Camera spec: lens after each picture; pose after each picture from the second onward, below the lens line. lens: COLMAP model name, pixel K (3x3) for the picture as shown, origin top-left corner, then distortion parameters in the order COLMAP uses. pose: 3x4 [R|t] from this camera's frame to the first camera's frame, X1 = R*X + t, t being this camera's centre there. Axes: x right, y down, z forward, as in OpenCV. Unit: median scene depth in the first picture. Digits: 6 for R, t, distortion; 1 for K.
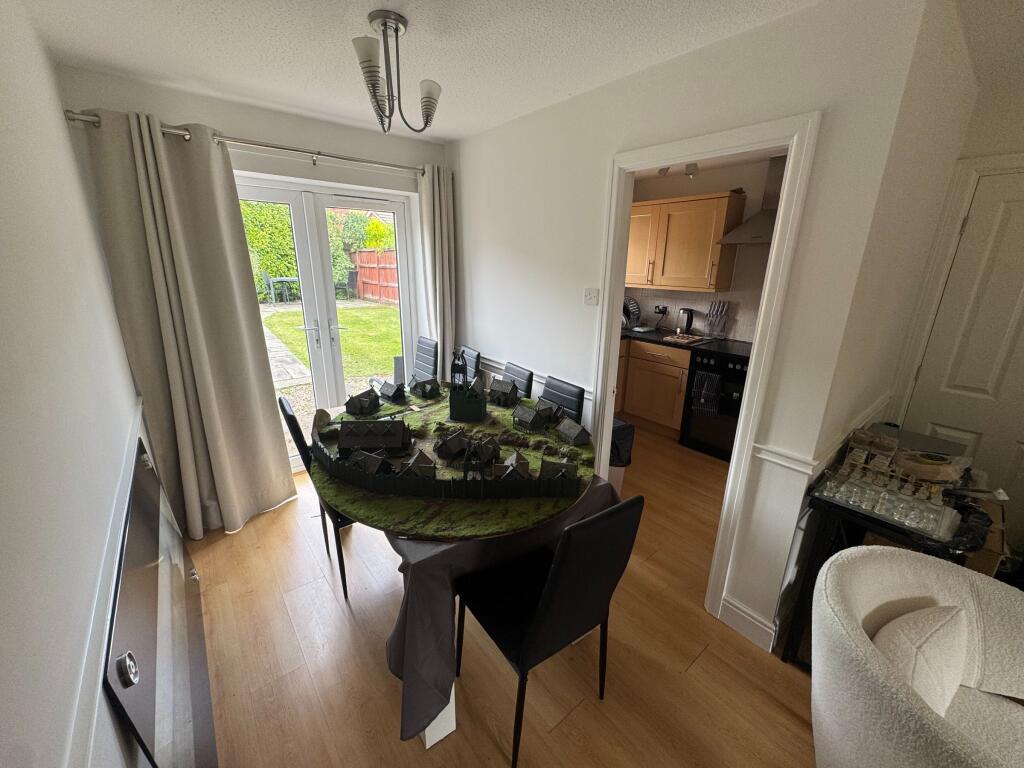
lens RADIAL K [[407.8, 0, 512.0], [0, 407.8, 384.0], [0, 0, 1]] dist [-0.001493, -0.000078]
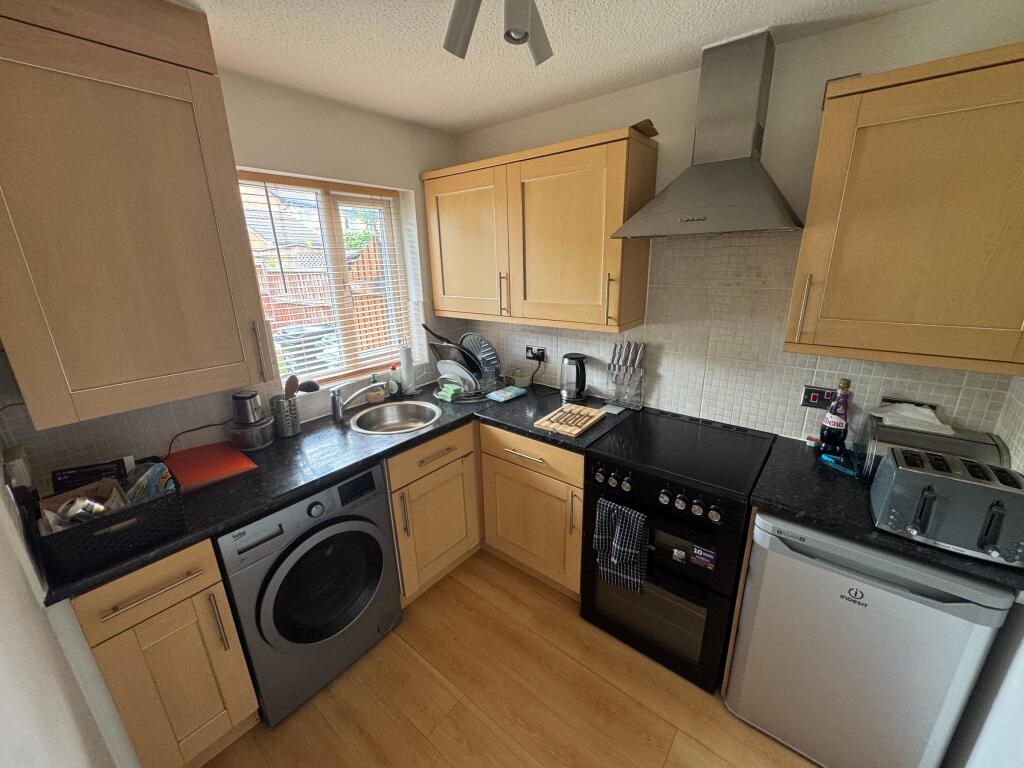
lens RADIAL K [[407.8, 0, 512.0], [0, 407.8, 384.0], [0, 0, 1]] dist [-0.001493, -0.000078]
pose [[0.978579, -0.091431, 0.184455, 0.255002], [0.091220, 0.995784, 0.009650, -0.169925], [-0.184559, 0.007382, 0.982794, 0.499314]]
